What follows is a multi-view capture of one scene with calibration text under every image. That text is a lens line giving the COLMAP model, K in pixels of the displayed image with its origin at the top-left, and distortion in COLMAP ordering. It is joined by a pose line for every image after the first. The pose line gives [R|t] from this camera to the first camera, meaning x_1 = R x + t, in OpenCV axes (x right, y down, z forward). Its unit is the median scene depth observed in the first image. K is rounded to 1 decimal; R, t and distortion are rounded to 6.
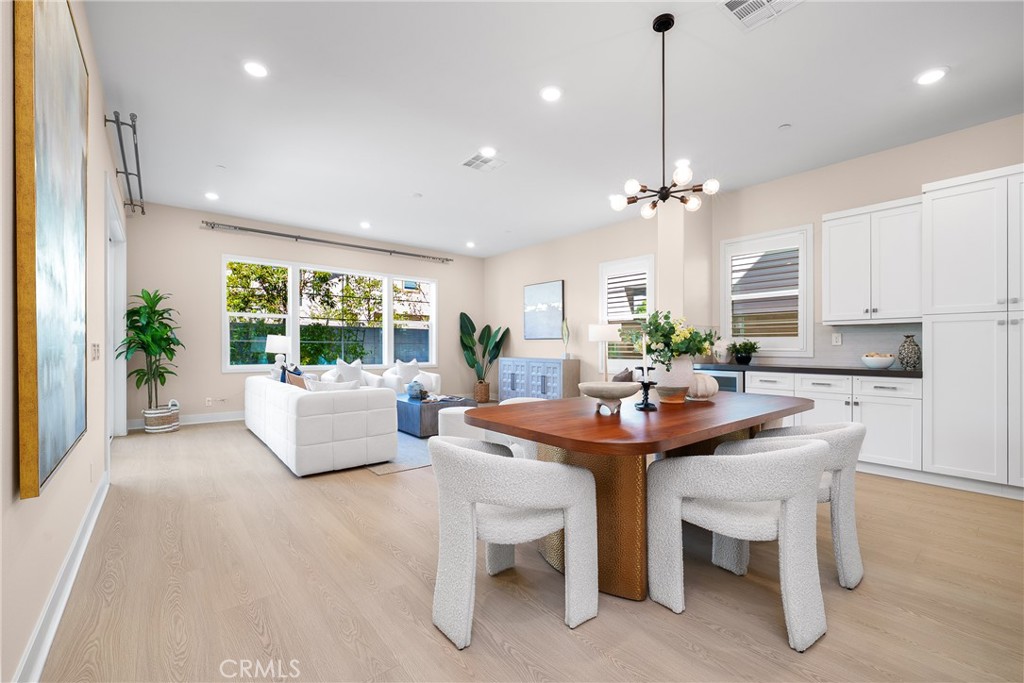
lens RADIAL K [[430.2, 0, 516.1], [0, 430.2, 356.0], [0, 0, 1]] dist [0.000658, 0.001283]
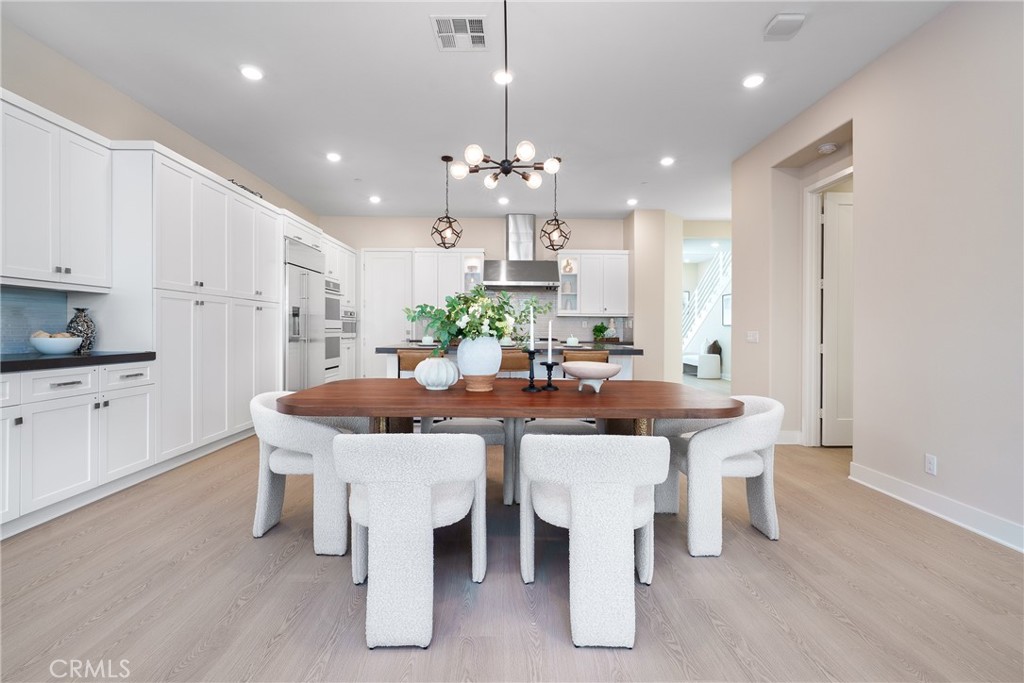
lens RADIAL K [[457.1, 0, 508.8], [0, 457.1, 321.1], [0, 0, 1]] dist [0.002383, -0.000109]
pose [[-0.773804, 0.003429, 0.633416, -0.135976], [0.001327, 0.999992, -0.003793, -0.014295], [-0.633423, -0.002095, -0.773803, 0.793225]]
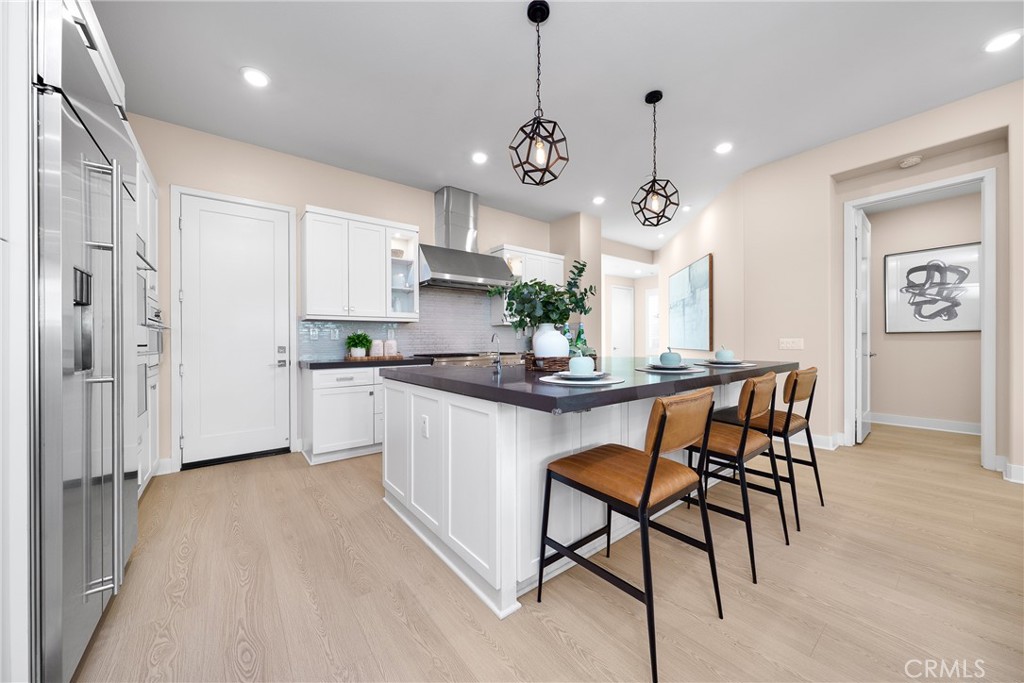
lens RADIAL K [[368.2, 0, 501.2], [0, 368.2, 336.9], [0, 0, 1]] dist [0.007471, 0.000804]
pose [[-0.999333, 0.006107, 0.035998, 0.564555], [0.006244, 0.999974, 0.003701, -0.007271], [-0.035975, 0.003924, -0.999345, 0.557657]]
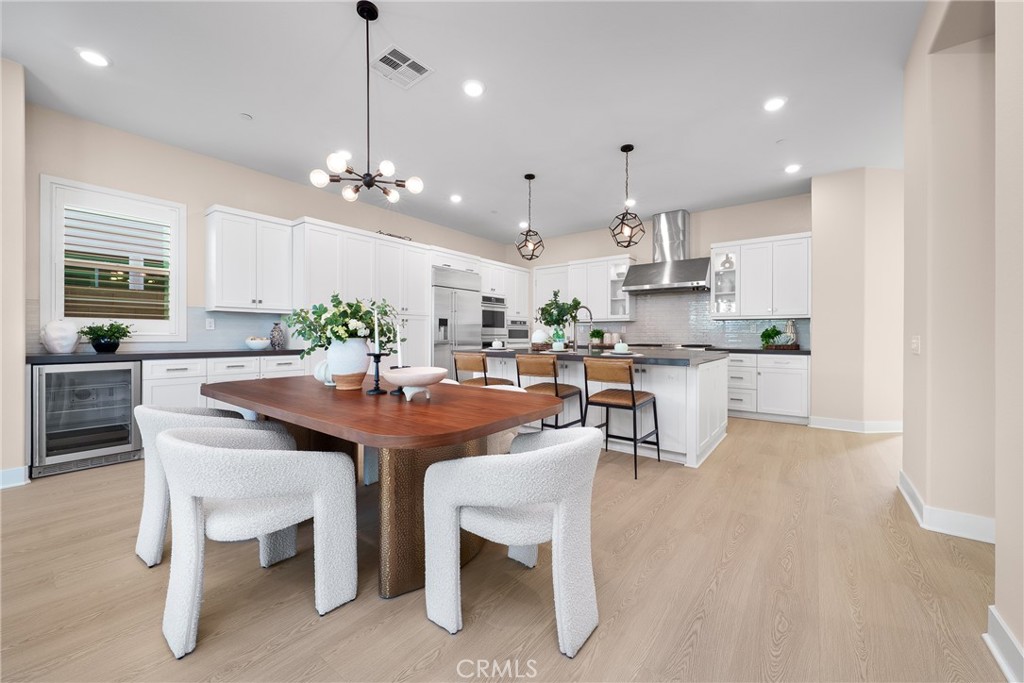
lens RADIAL K [[396.1, 0, 508.4], [0, 396.1, 335.0], [0, 0, 1]] dist [0.002675, 0.000222]
pose [[-0.217528, -0.004590, 0.976043, -0.289780], [0.012786, 0.999890, 0.007551, -0.008158], [-0.975970, 0.014122, -0.217445, 0.401102]]
